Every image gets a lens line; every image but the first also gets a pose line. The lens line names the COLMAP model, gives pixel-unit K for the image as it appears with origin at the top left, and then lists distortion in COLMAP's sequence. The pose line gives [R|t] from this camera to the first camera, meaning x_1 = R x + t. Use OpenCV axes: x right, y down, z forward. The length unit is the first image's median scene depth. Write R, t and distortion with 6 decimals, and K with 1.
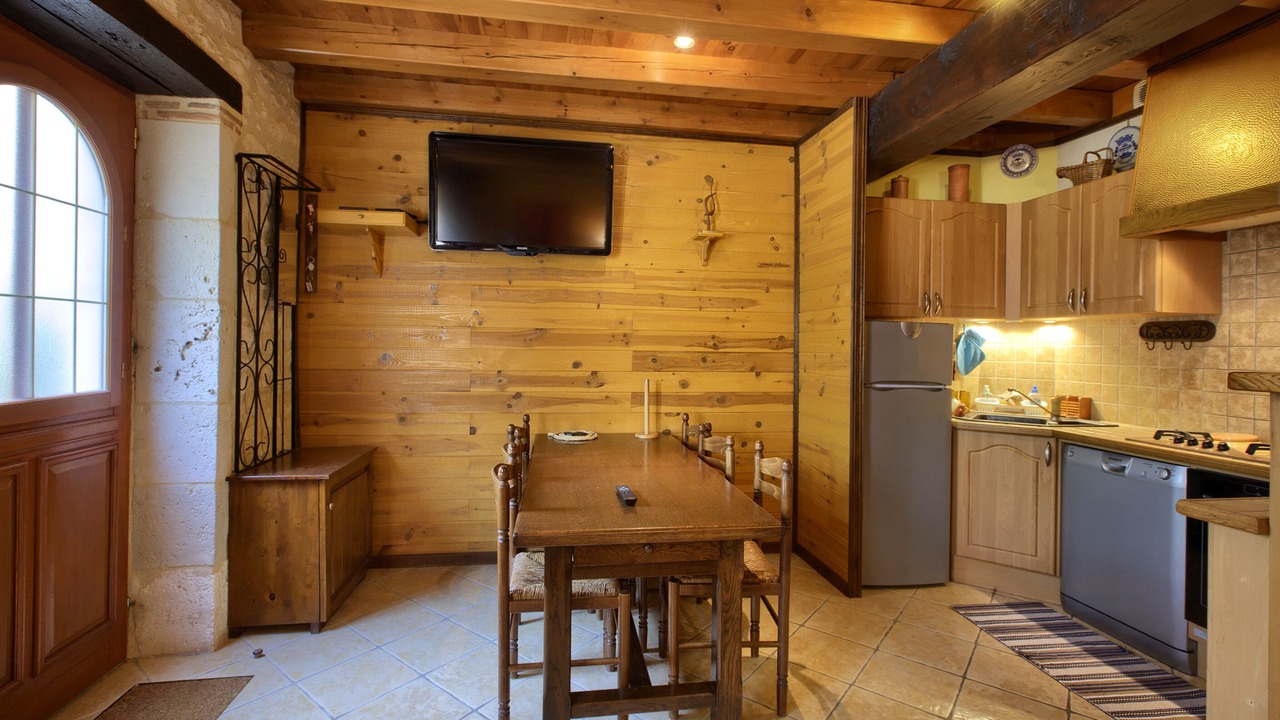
lens RADIAL K [[521.0, 0, 653.1], [0, 521.0, 343.4], [0, 0, 1]] dist [-0.000868, -0.000172]
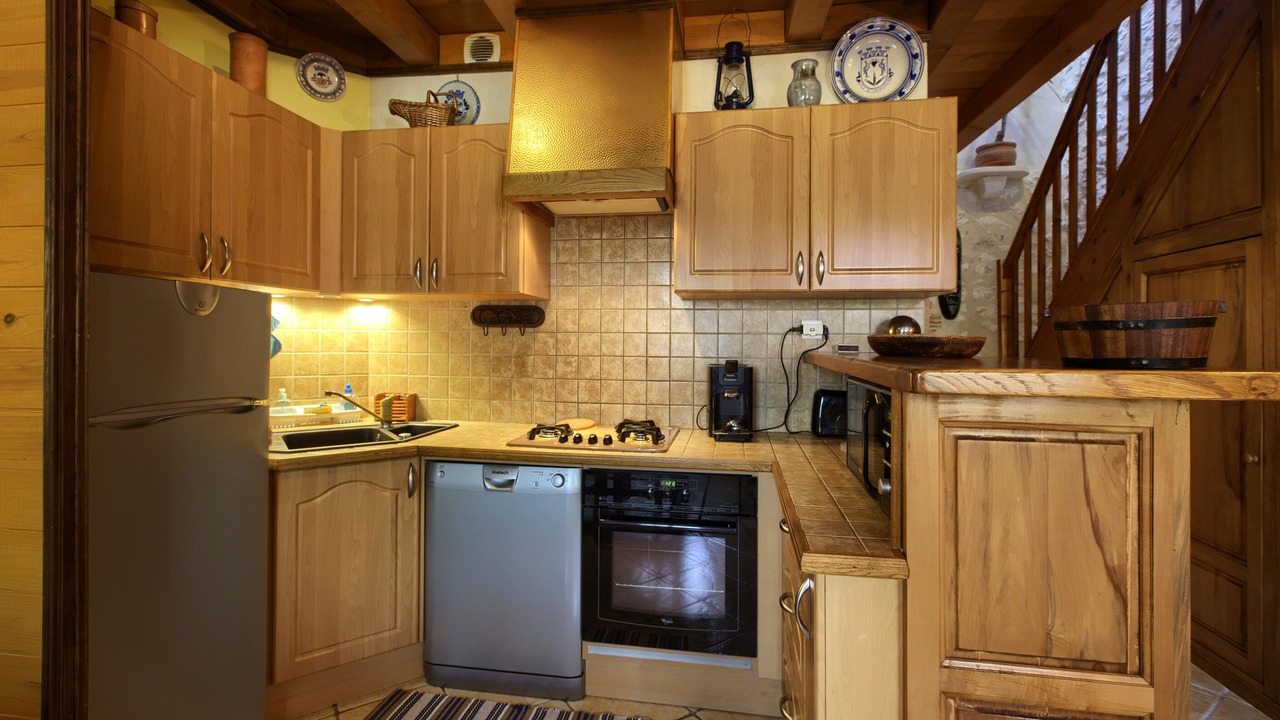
lens RADIAL K [[549.5, 0, 632.8], [0, 549.5, 338.2], [0, 0, 1]] dist [0.000132, -0.000123]
pose [[0.286017, -0.007995, 0.958191, 0.112672], [-0.009104, 0.999897, 0.011061, 0.003211], [-0.958181, -0.011887, 0.285915, 0.471694]]
